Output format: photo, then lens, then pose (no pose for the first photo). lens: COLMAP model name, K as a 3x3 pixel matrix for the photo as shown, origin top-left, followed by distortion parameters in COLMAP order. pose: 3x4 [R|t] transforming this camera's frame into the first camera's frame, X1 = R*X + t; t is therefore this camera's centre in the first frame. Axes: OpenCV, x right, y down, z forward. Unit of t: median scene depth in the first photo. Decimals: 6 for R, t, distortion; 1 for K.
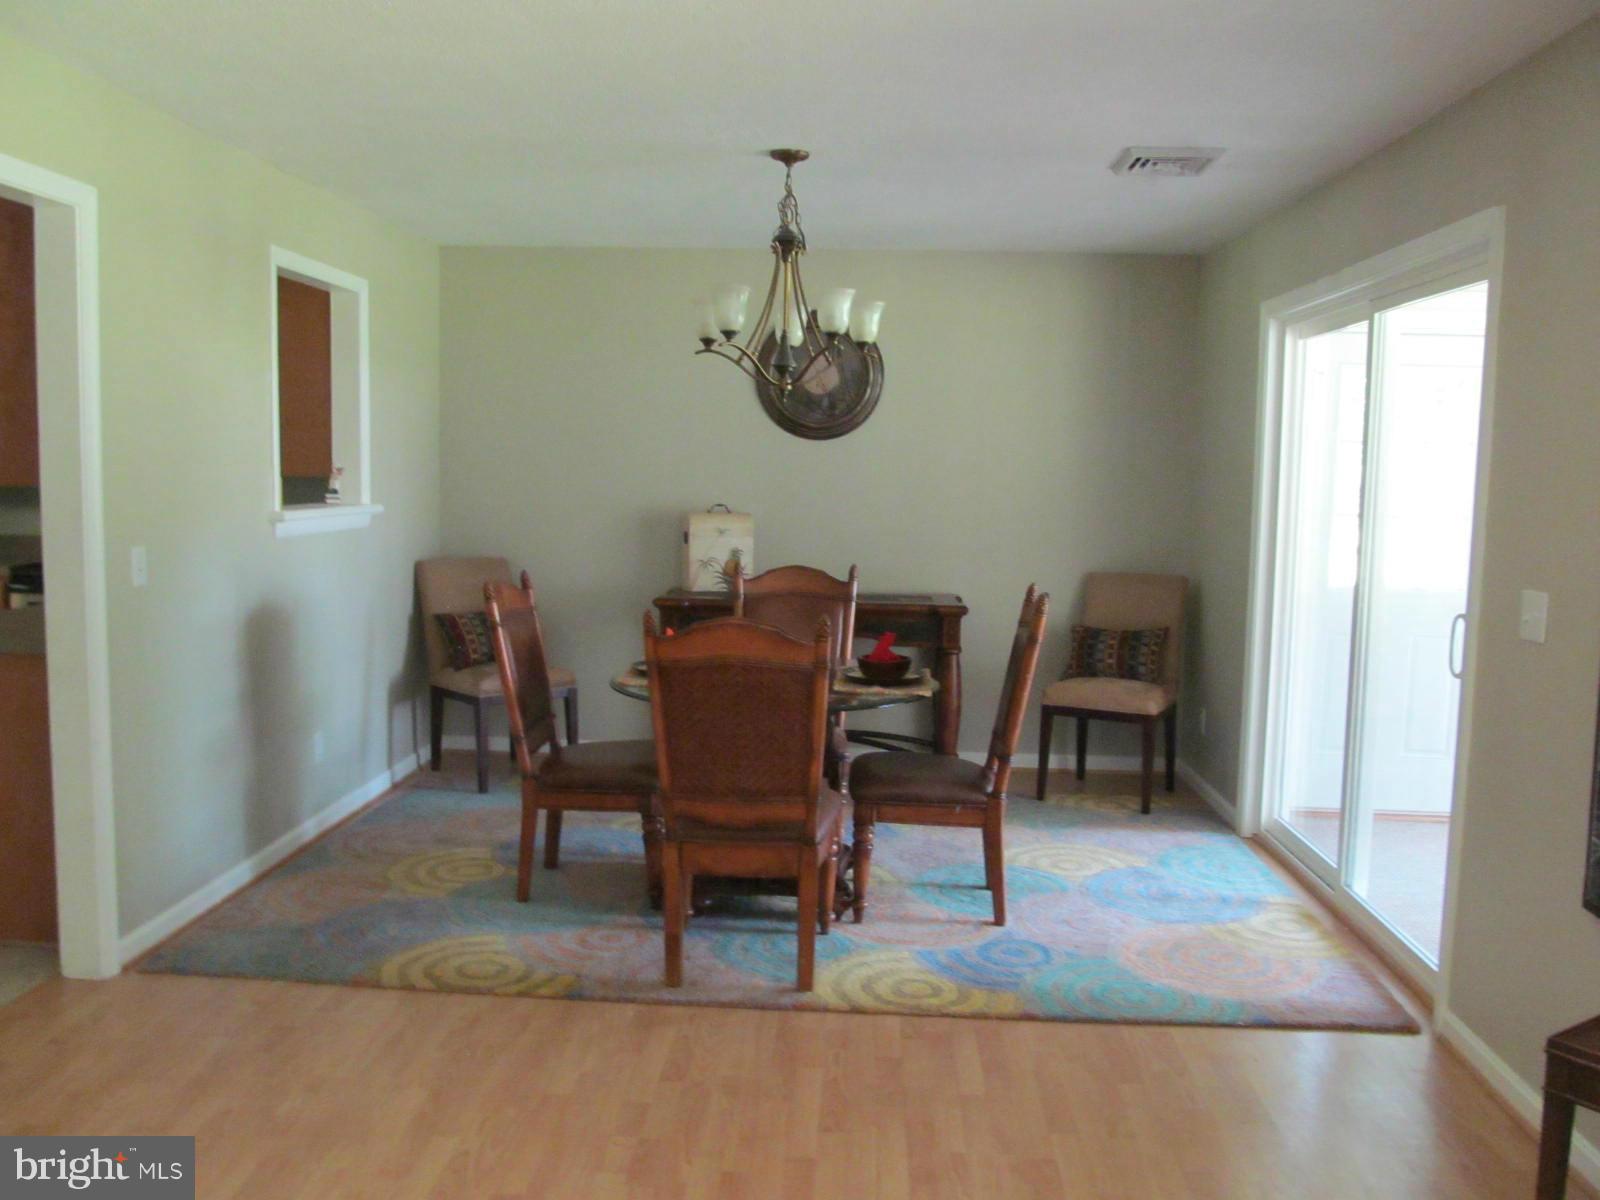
lens RADIAL K [[1334.5, 0, 800.0], [0, 1334.5, 600.0], [0, 0, 1]] dist [-0.048714, 0.006017]
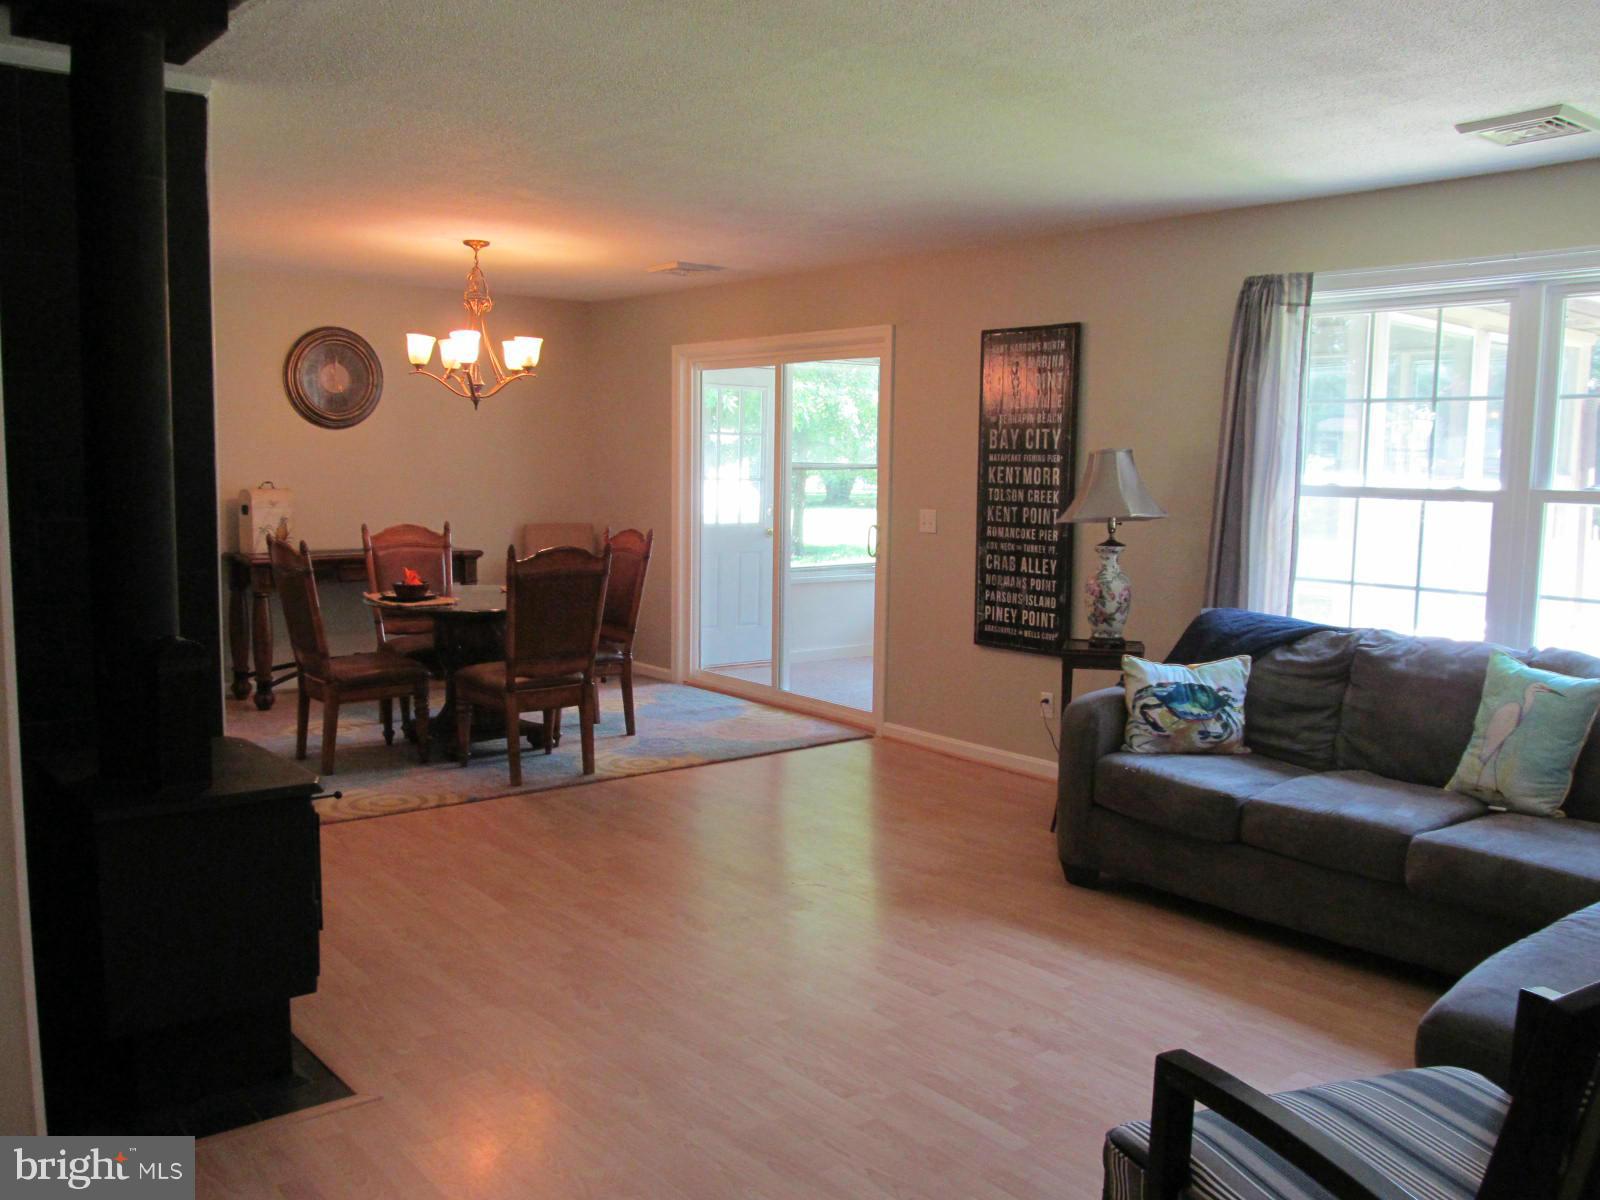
lens RADIAL K [[1334.5, 0, 800.0], [0, 1334.5, 600.0], [0, 0, 1]] dist [-0.048714, 0.006017]
pose [[0.735577, -0.082184, 0.672438, -0.786482], [0.067078, 0.996572, 0.048423, 0.015837], [-0.674112, 0.009486, 0.738568, -0.344423]]
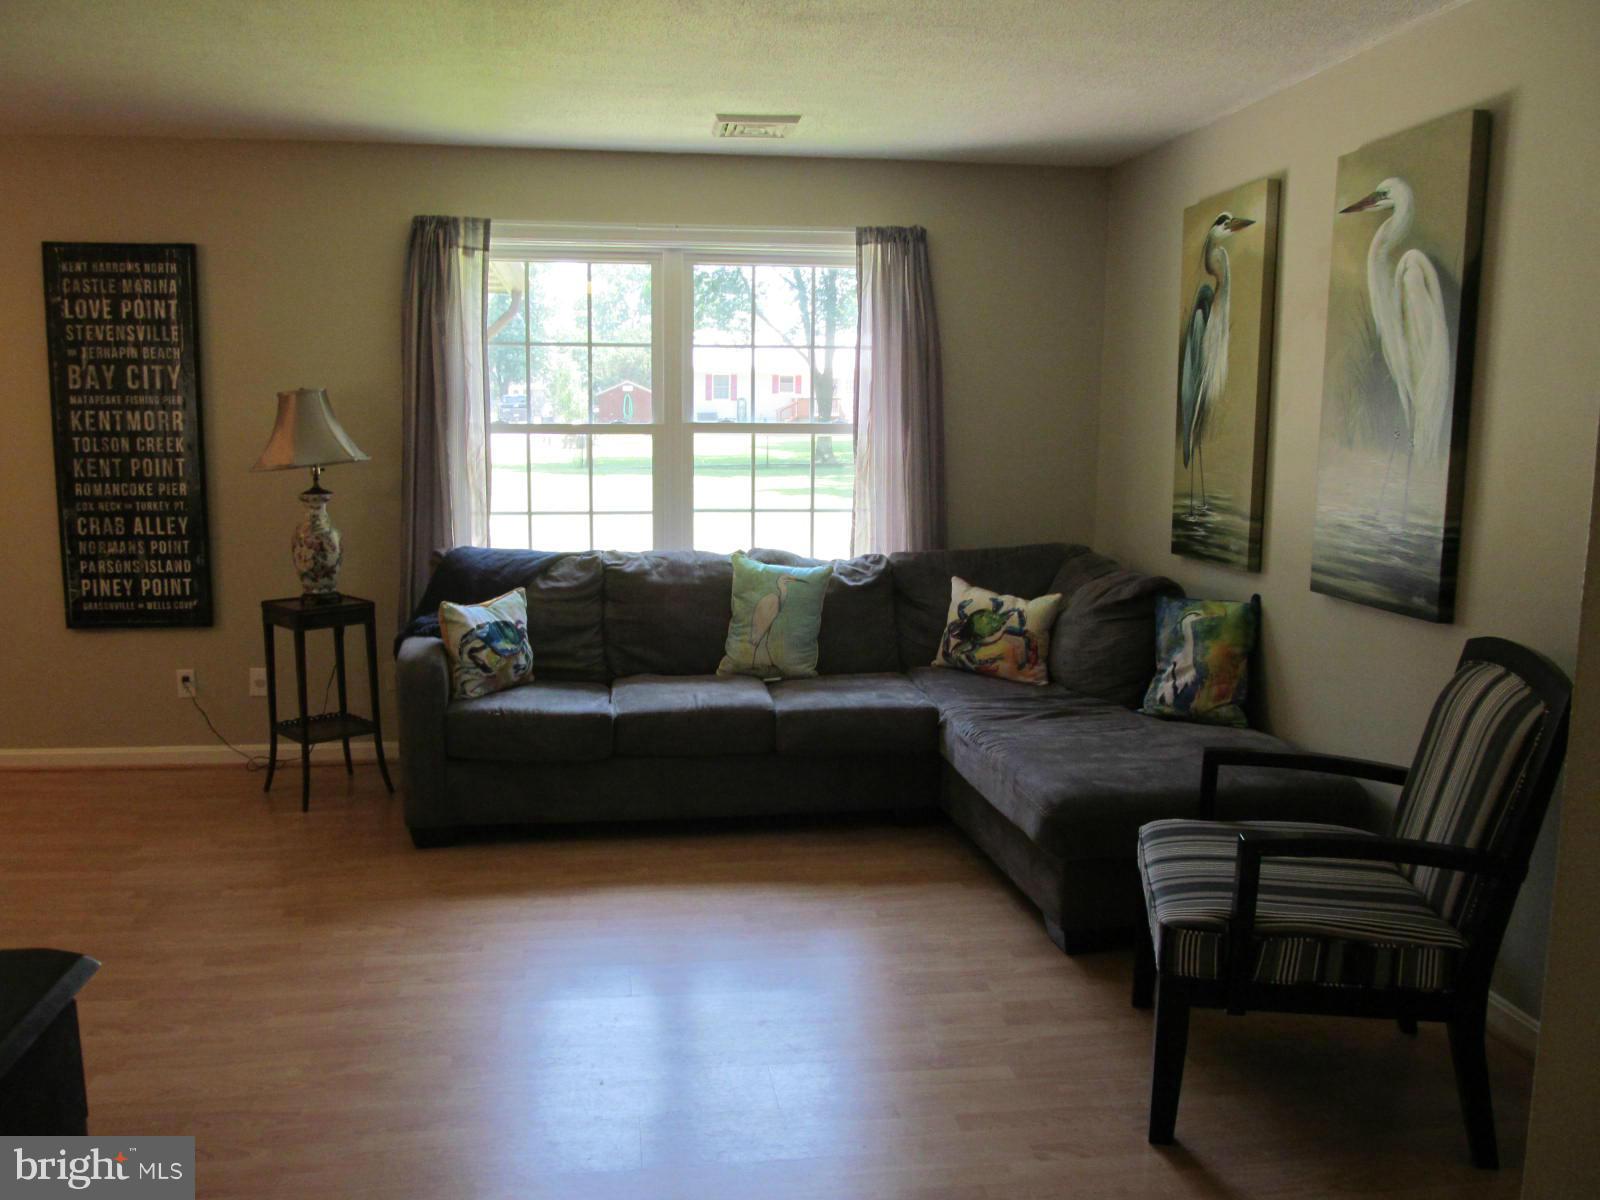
lens RADIAL K [[1334.5, 0, 800.0], [0, 1334.5, 600.0], [0, 0, 1]] dist [-0.048714, 0.006017]
pose [[-0.195178, -0.159191, 0.967762, -0.948678], [0.083391, 0.980473, 0.178100, -0.037556], [-0.977216, 0.115464, -0.178092, 0.217204]]
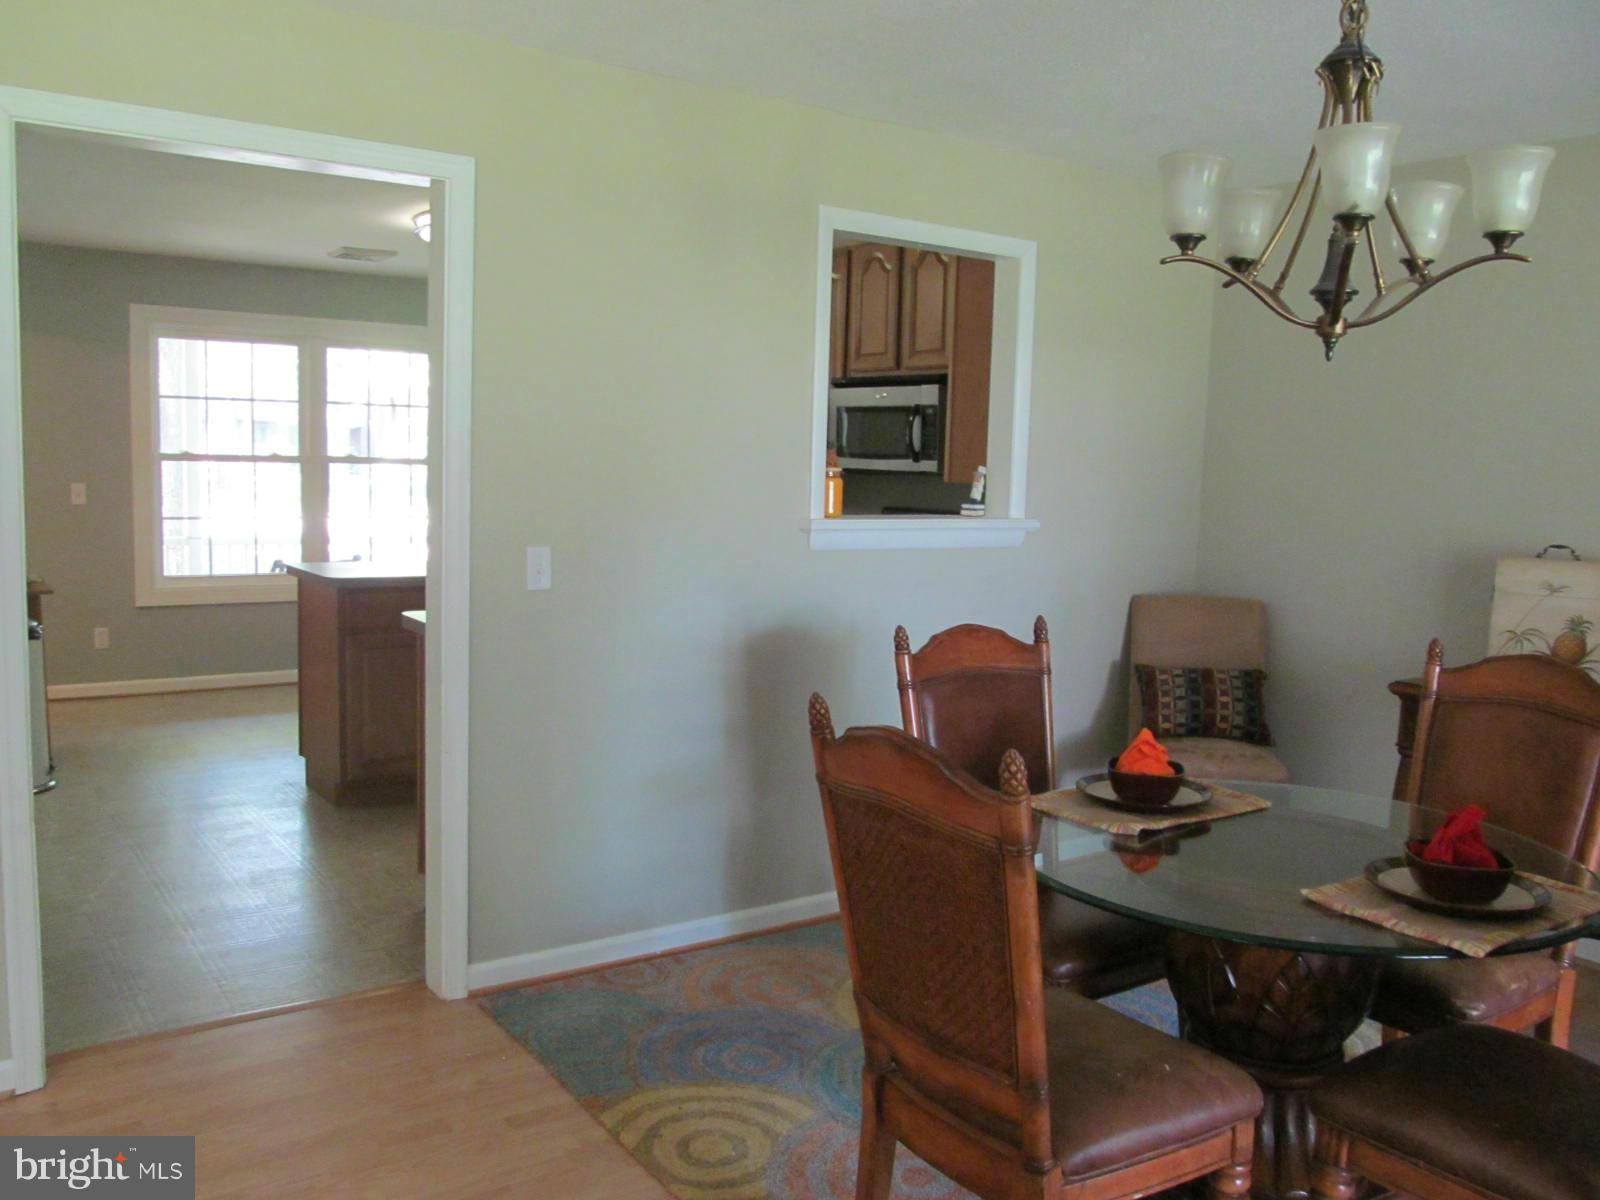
lens RADIAL K [[1334.5, 0, 800.0], [0, 1334.5, 600.0], [0, 0, 1]] dist [-0.048714, 0.006017]
pose [[0.609697, 0.083644, -0.788209, 0.309408], [-0.095438, 0.994929, 0.031758, -0.046409], [0.786868, 0.055863, 0.614588, 0.516734]]
